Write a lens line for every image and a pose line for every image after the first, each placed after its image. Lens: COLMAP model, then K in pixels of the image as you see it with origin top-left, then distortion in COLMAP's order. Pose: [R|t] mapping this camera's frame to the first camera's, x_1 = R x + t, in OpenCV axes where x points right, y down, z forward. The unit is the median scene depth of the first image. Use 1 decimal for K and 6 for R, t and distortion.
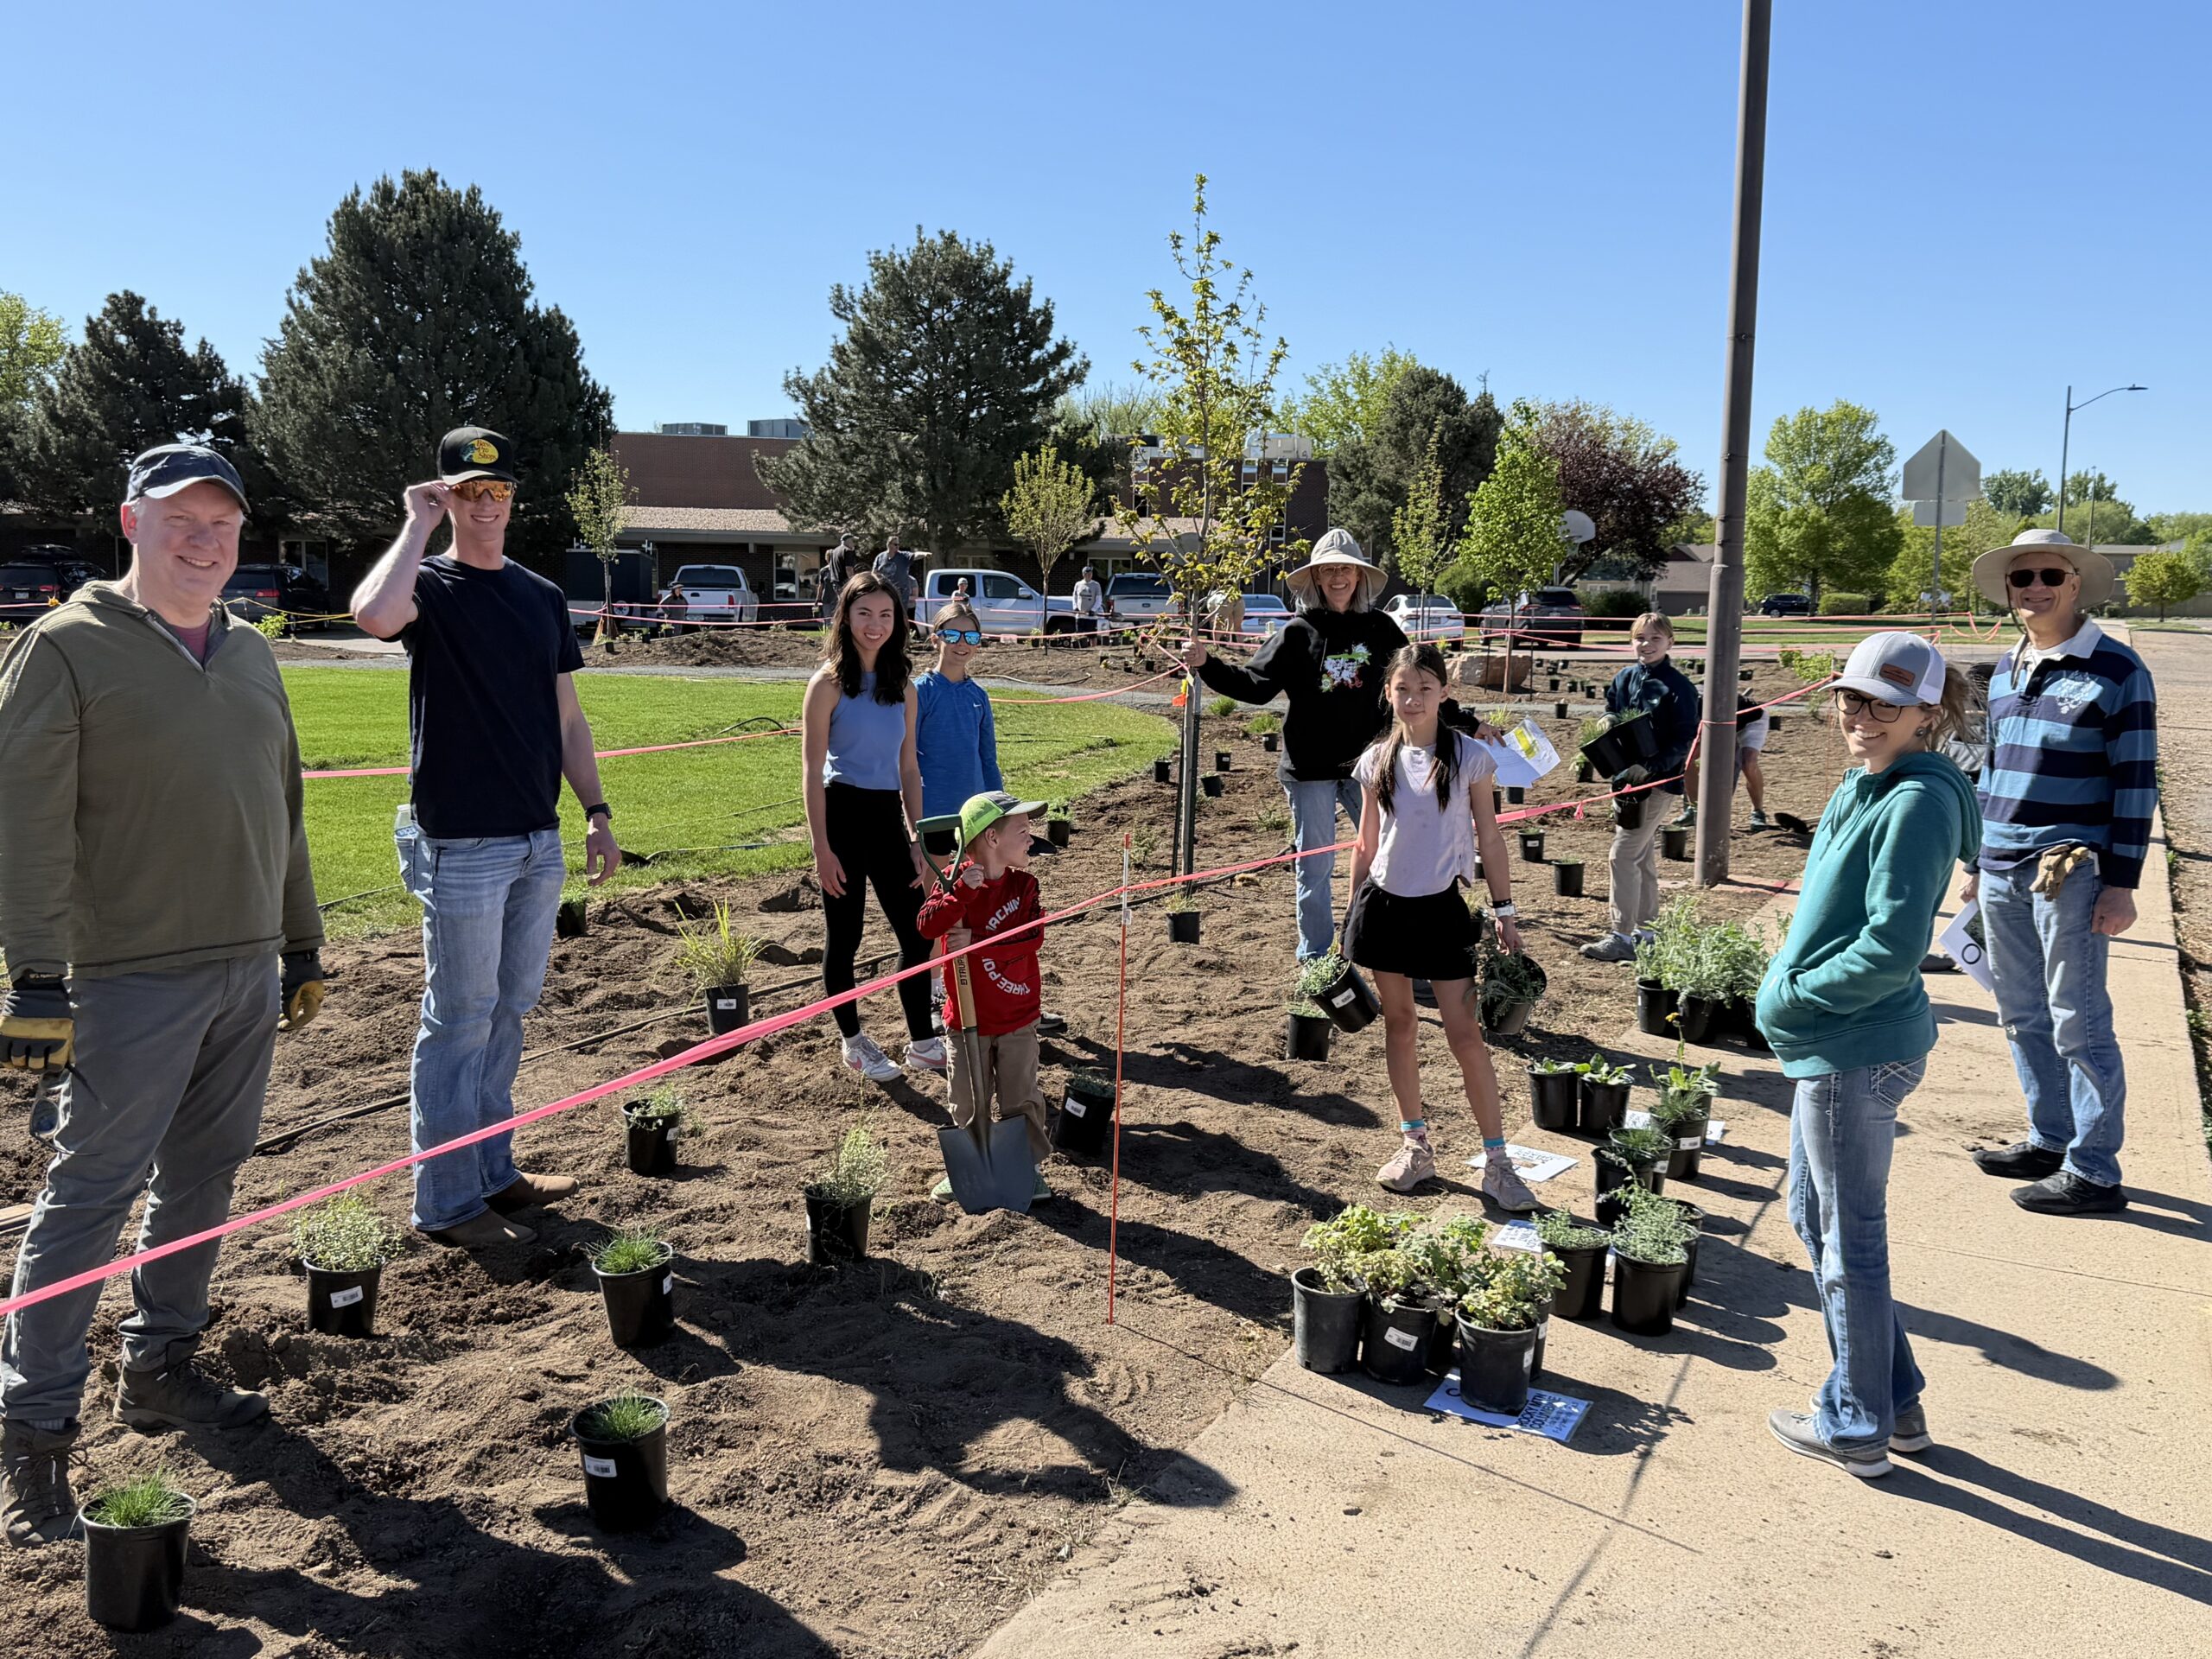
lens RADIAL K [[2081.2, 0, 1097.9], [0, 2081.2, 834.0], [0, 0, 1]] dist [0.016750, 0.000000]
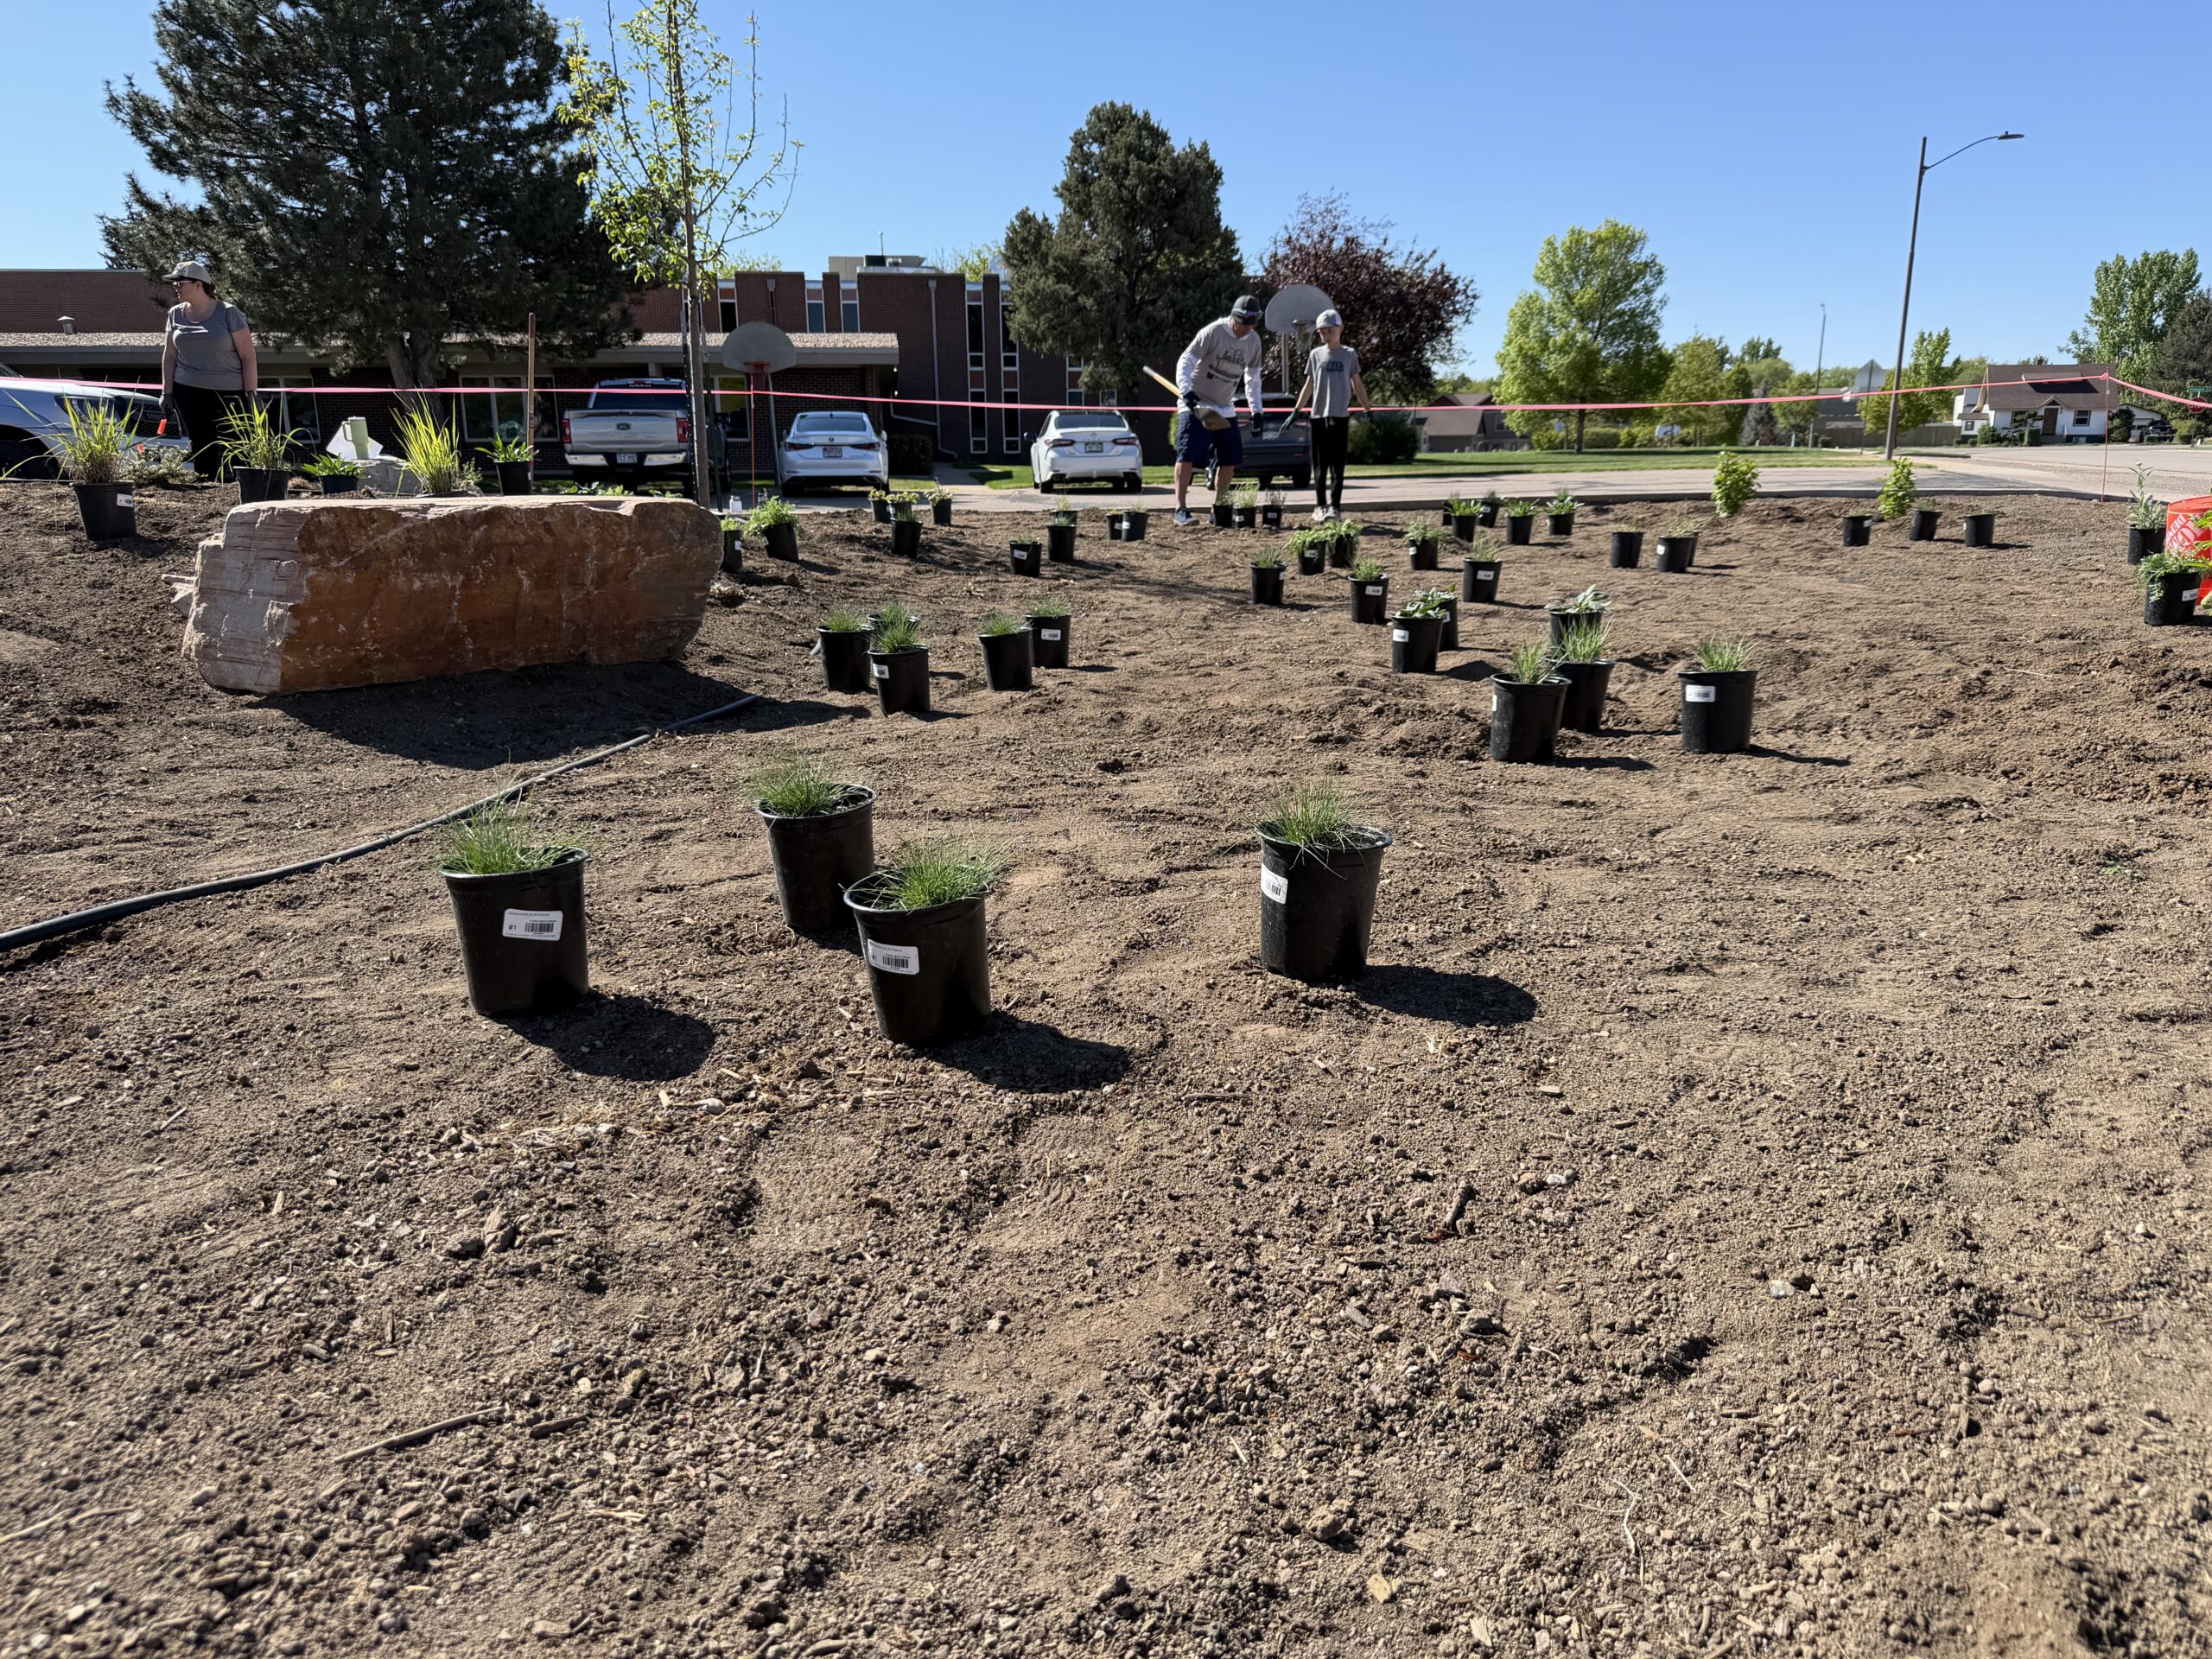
lens RADIAL K [[1539.5, 0, 1103.4], [0, 1539.5, 831.9], [0, 0, 1]] dist [0.005057, -0.039056]
pose [[0.998040, -0.034492, 0.052217, 0.132540], [0.027622, 0.991518, 0.127001, -0.040329], [-0.056155, -0.125310, 0.990527, 0.485672]]
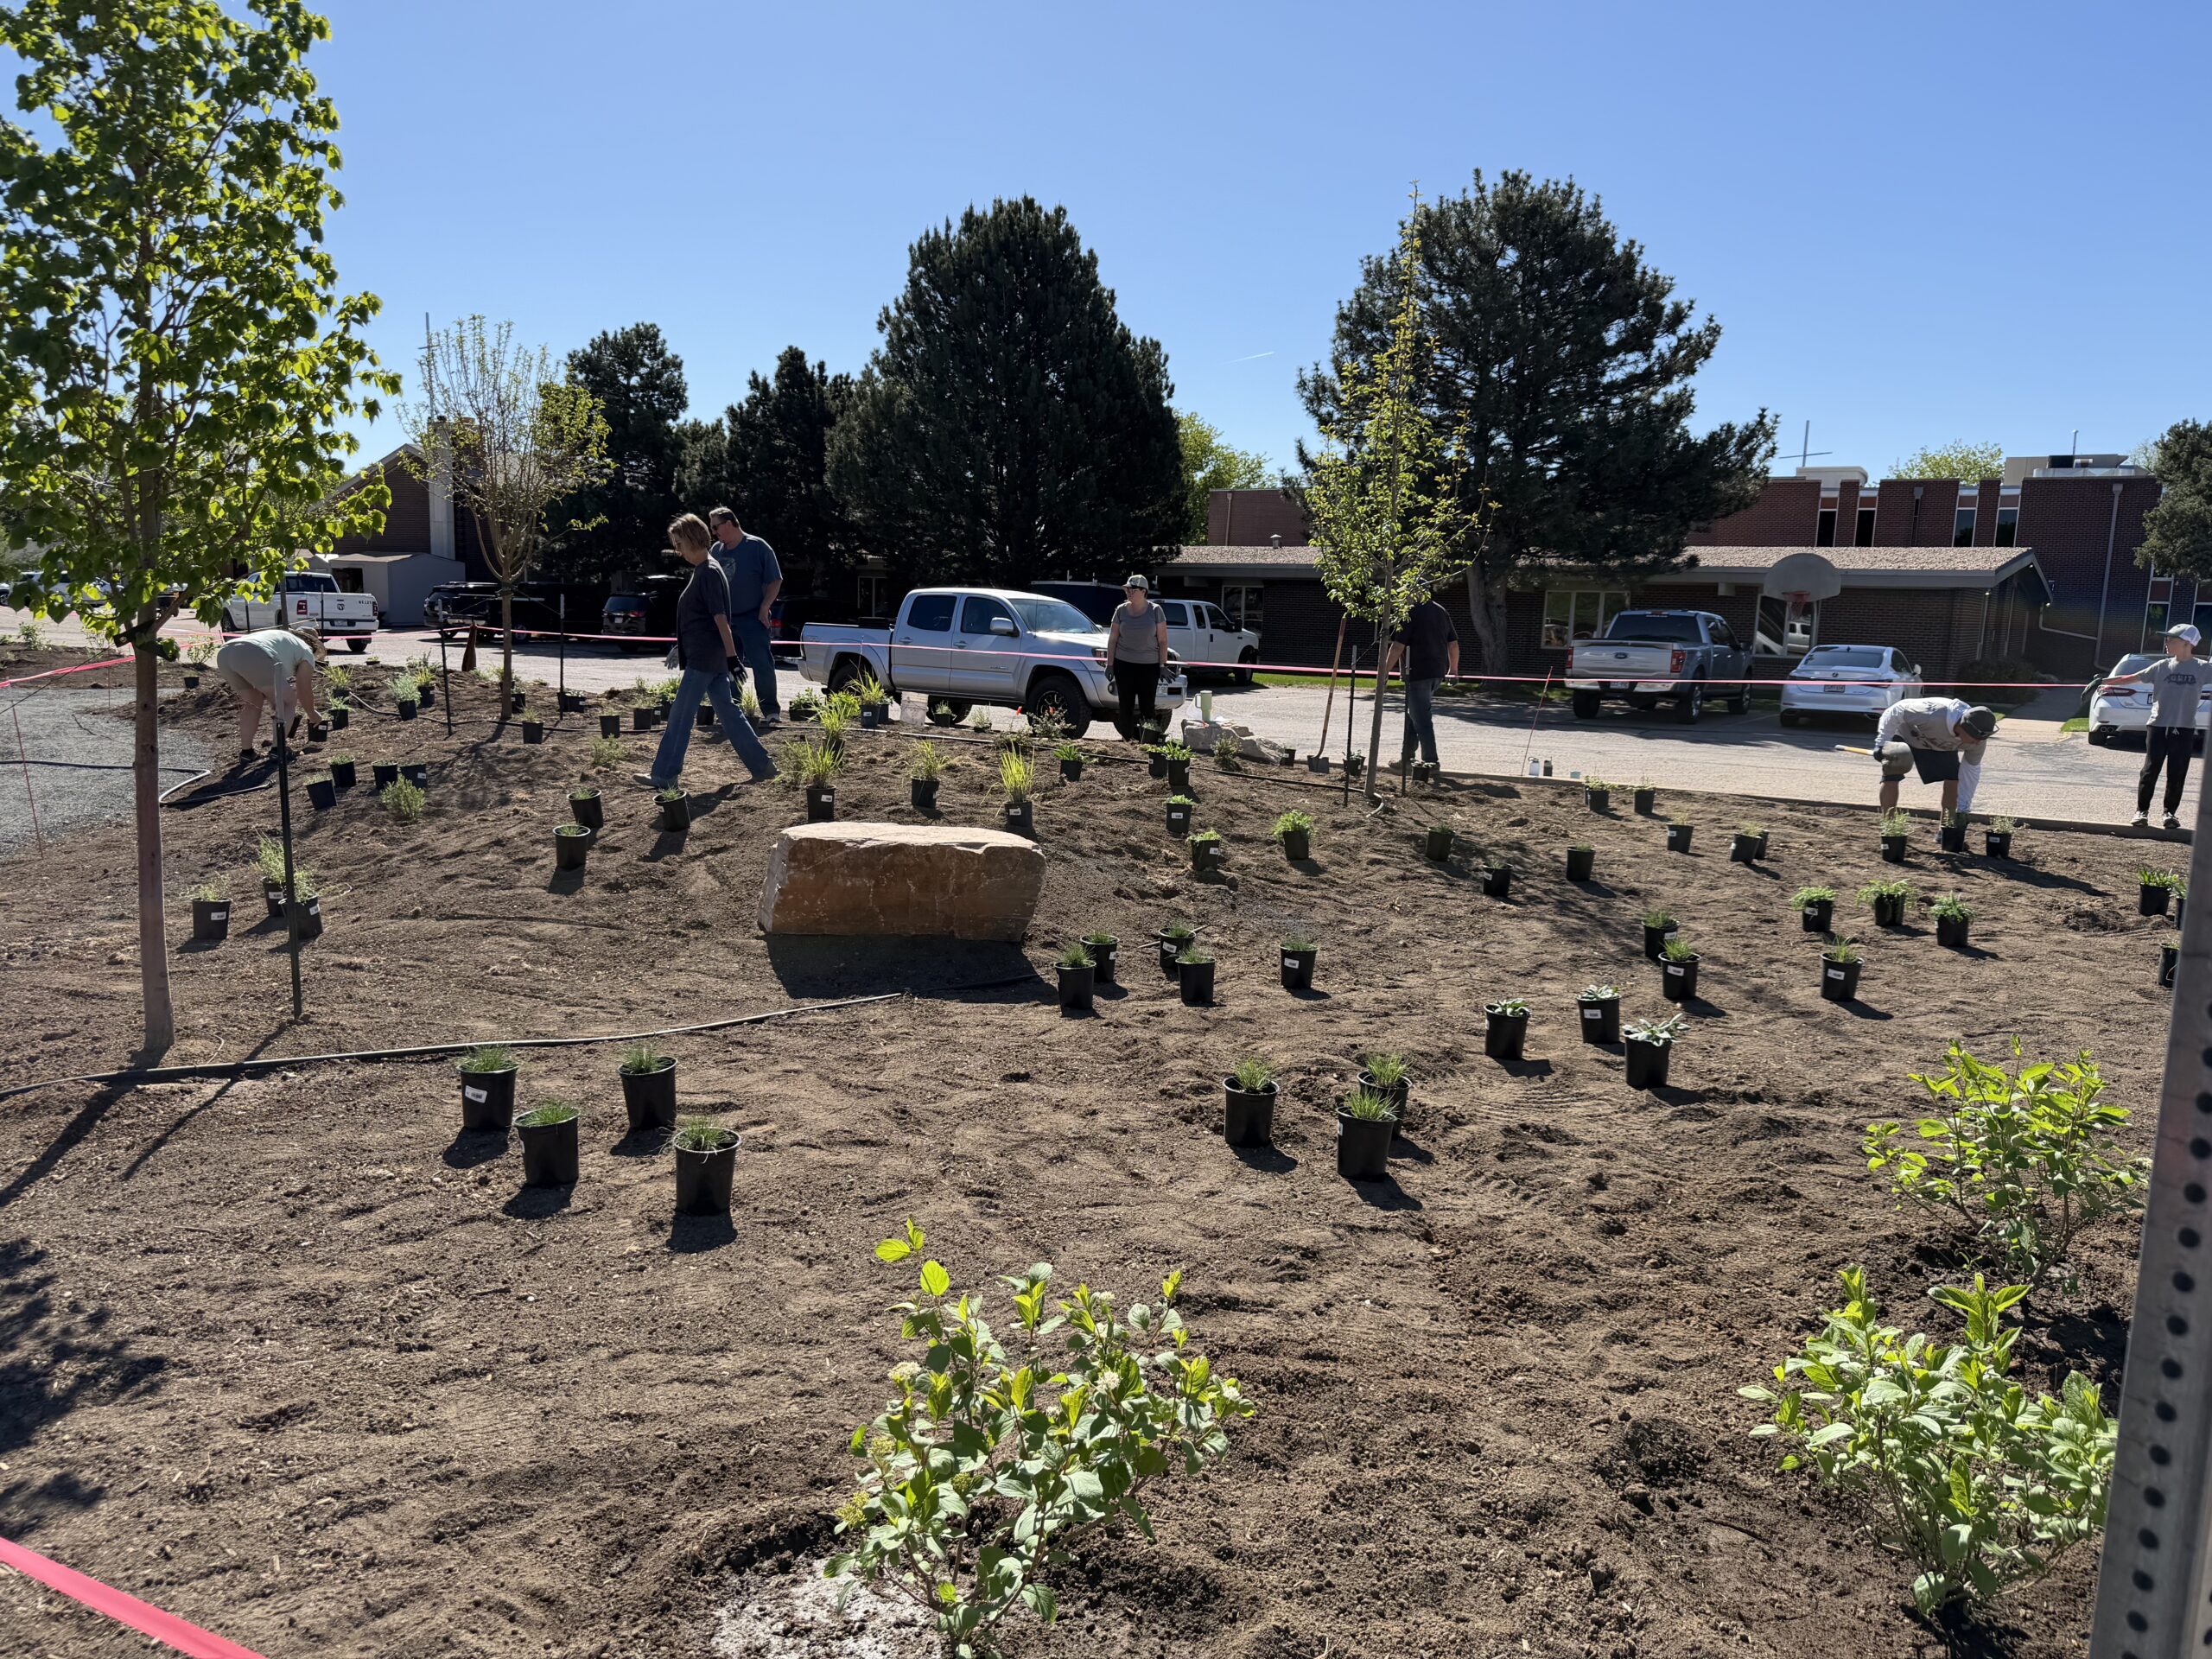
lens RADIAL K [[1539.5, 0, 1126.1], [0, 1539.5, 851.3], [0, 0, 1]] dist [0.005057, -0.039056]
pose [[0.790122, 0.100732, -0.604616, 0.193839], [-0.088945, 0.994806, 0.049505, -0.053557], [0.606462, 0.014662, 0.794977, 0.475836]]
